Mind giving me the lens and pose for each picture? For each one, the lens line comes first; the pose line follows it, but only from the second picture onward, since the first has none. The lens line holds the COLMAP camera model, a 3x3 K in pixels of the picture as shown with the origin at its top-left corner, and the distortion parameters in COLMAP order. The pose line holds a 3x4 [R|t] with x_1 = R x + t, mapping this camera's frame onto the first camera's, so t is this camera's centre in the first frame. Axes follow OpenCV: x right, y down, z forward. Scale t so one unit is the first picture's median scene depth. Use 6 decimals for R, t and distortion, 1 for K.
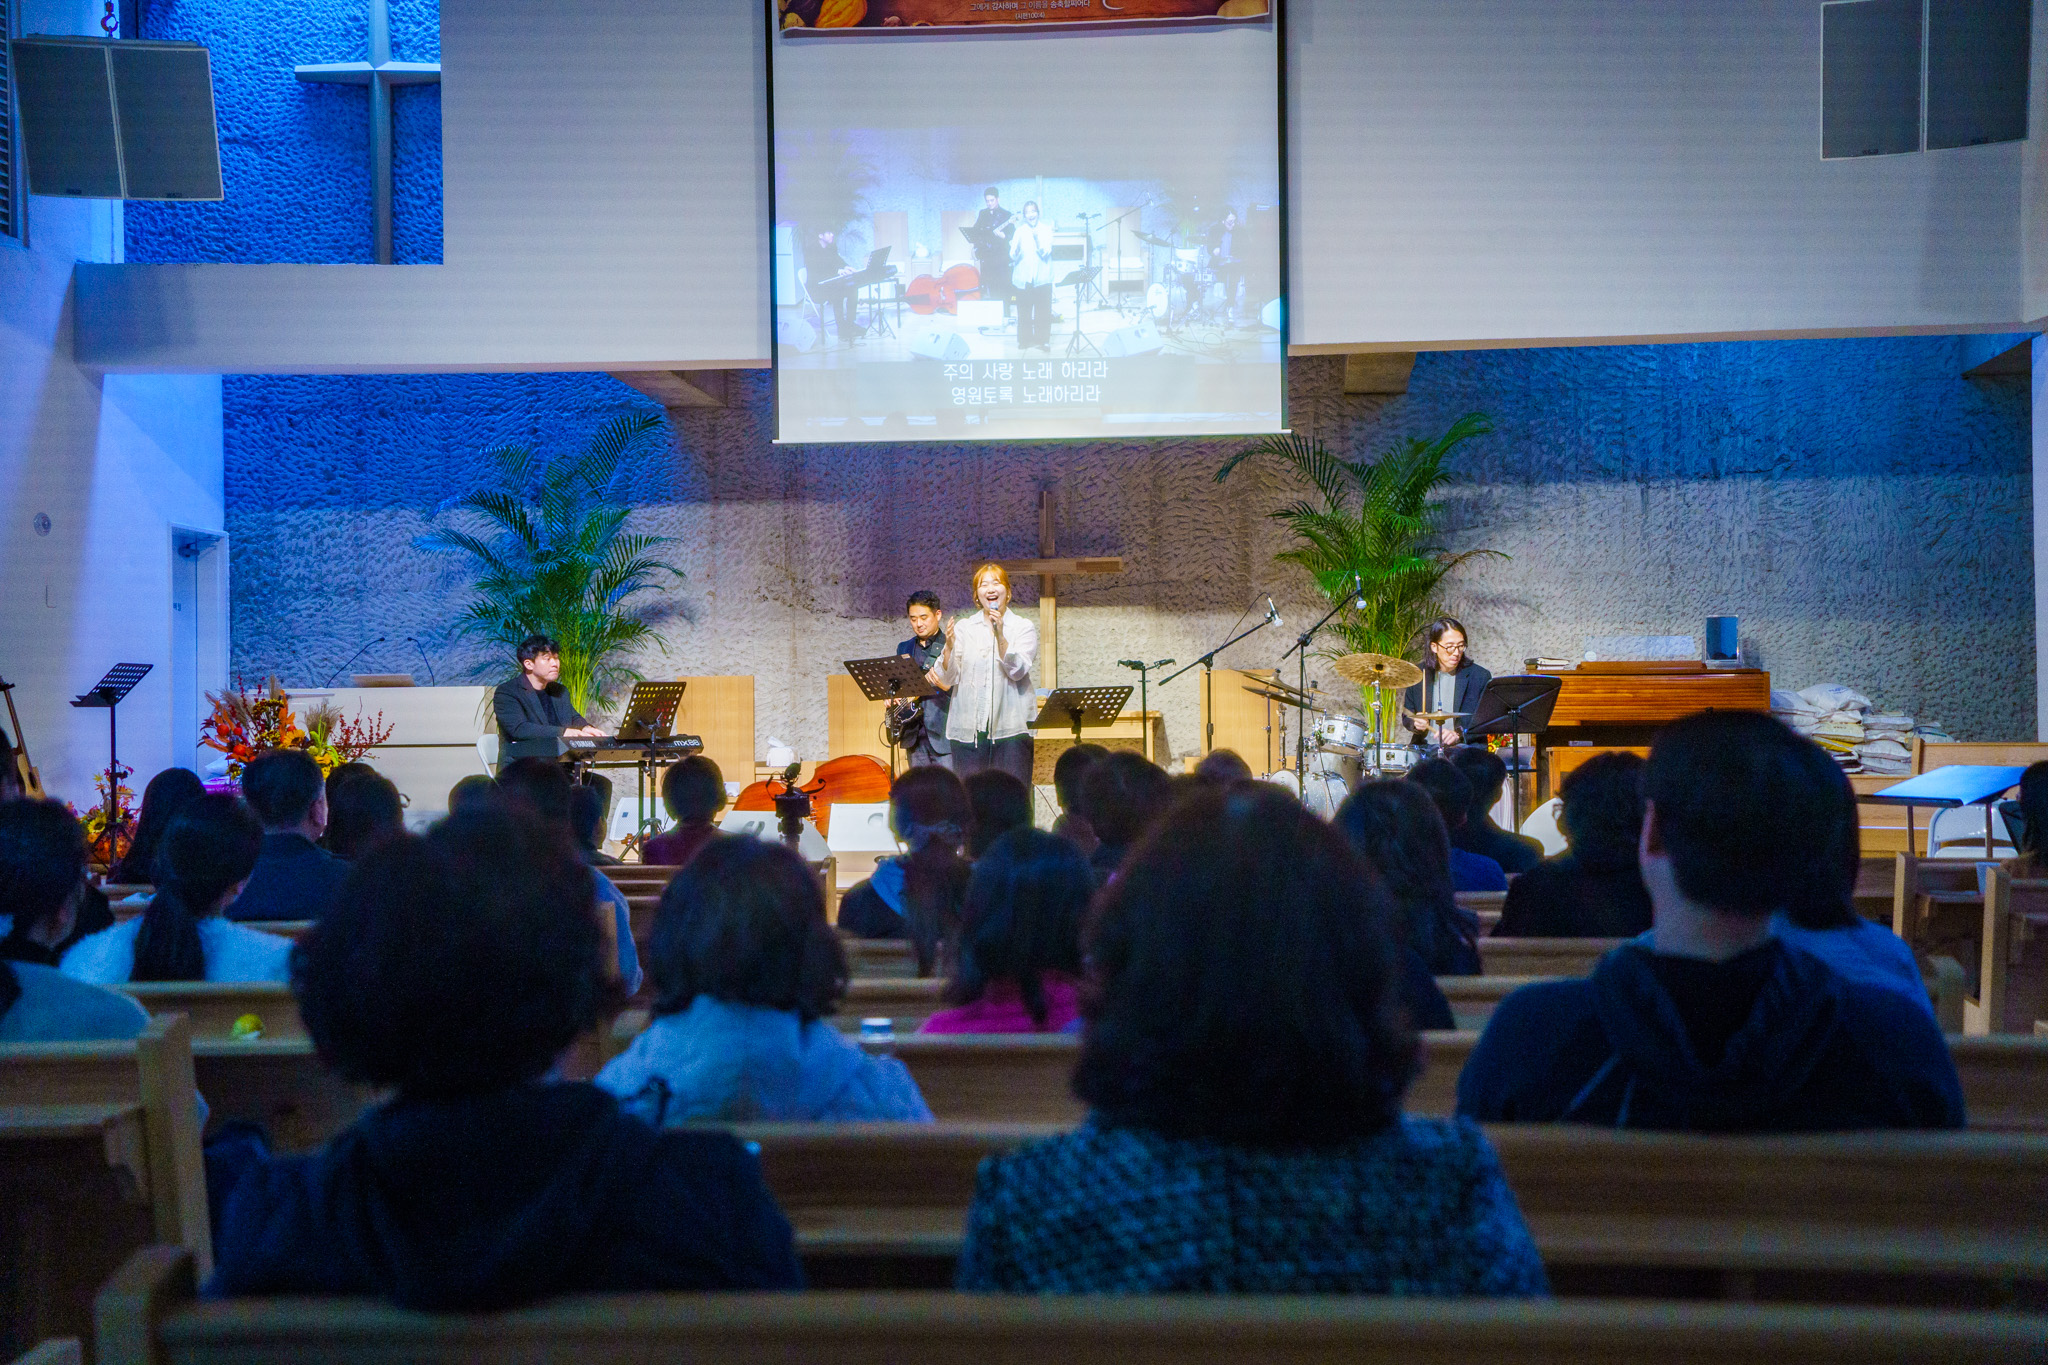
lens RADIAL K [[2564.7, 0, 1023.8], [0, 2564.7, 701.2], [0, 0, 1]] dist [0.152264, 0.302643]
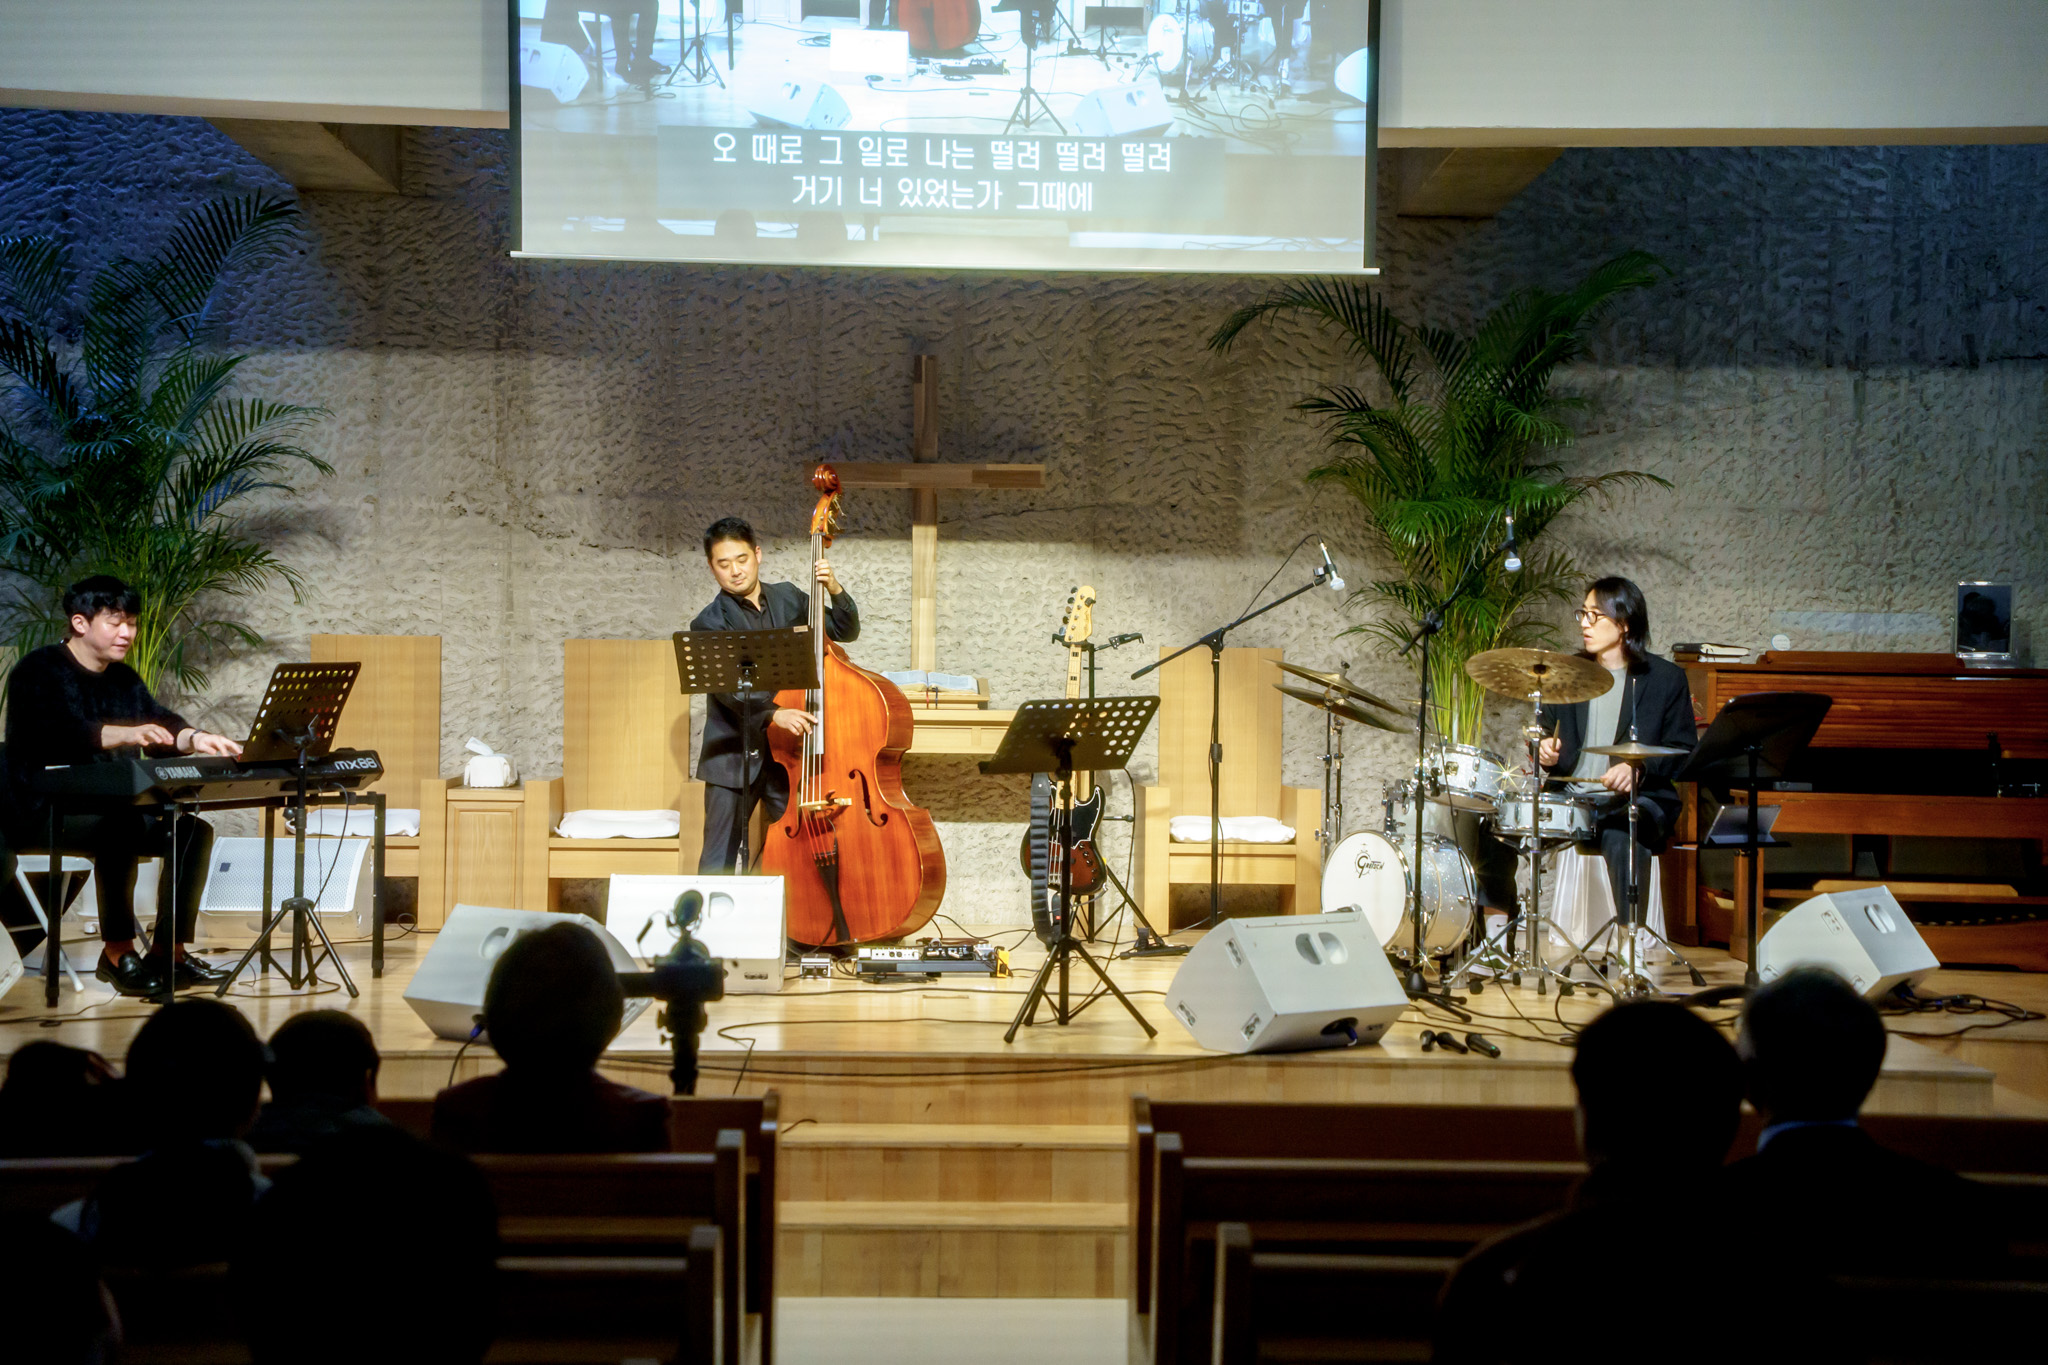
lens RADIAL K [[3157.3, 0, 1006.6], [0, 3157.3, 687.6], [0, 0, 1]] dist [0.340623, 0.075582]
pose [[0.992476, 0.022486, 0.120354, -0.063891], [-0.025554, 0.999385, 0.024013, -0.020009], [-0.119740, -0.026908, 0.992441, 0.229762]]
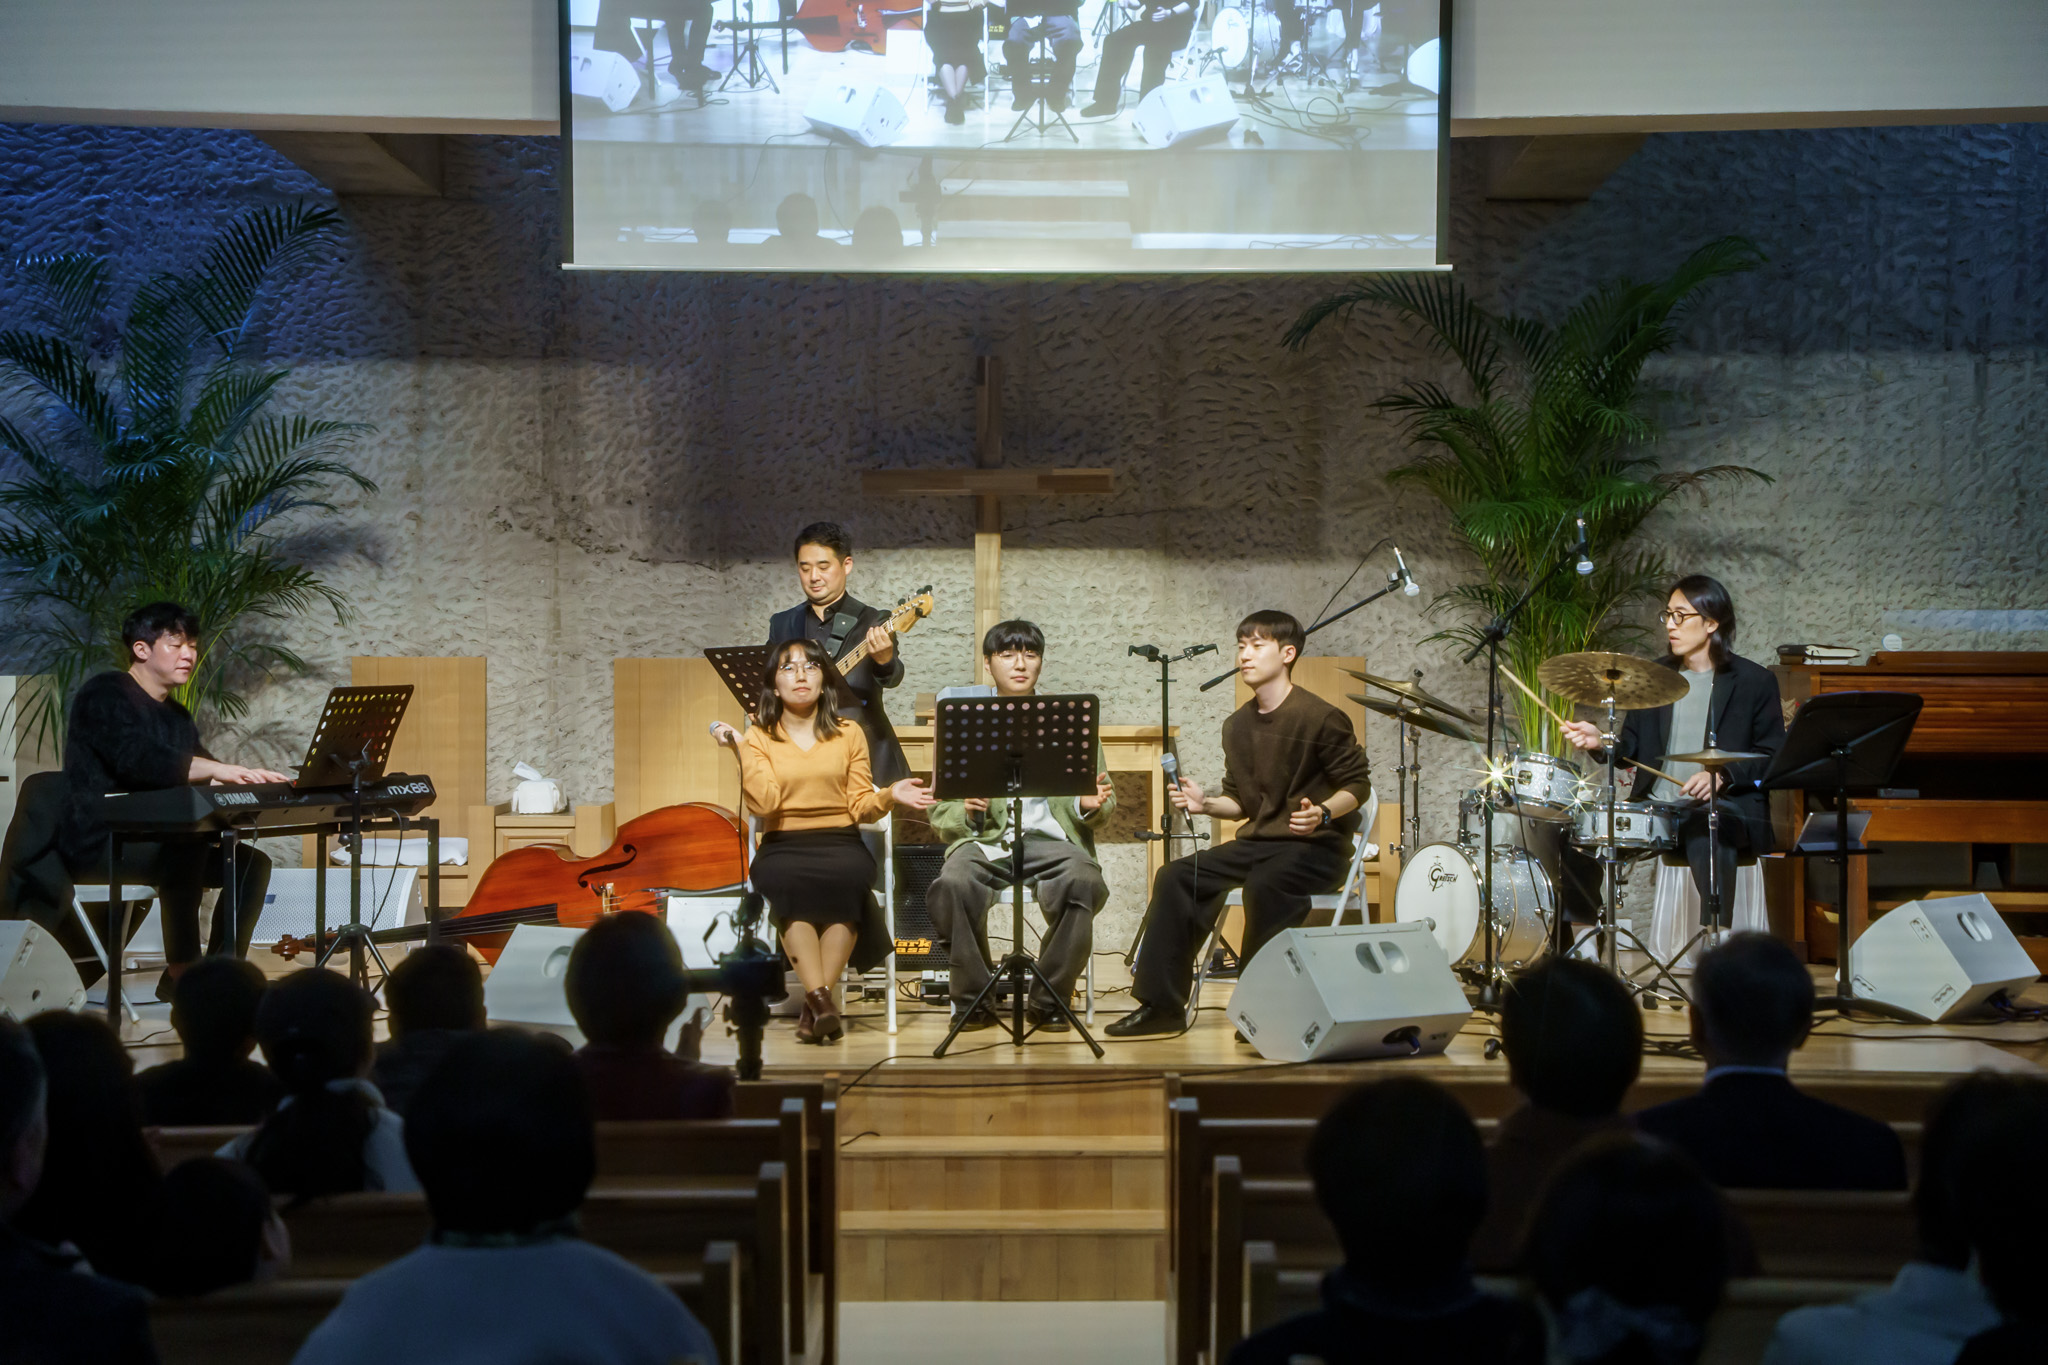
lens RADIAL K [[3704.7, 0, 1020.2], [0, 3704.7, 681.5], [0, 0, 1]] dist [0.513866, -0.185619]
pose [[0.995399, 0.009180, 0.095374, -0.066773], [-0.010918, 0.999783, 0.017722, -0.021429], [-0.095191, -0.018682, 0.995284, 0.134242]]
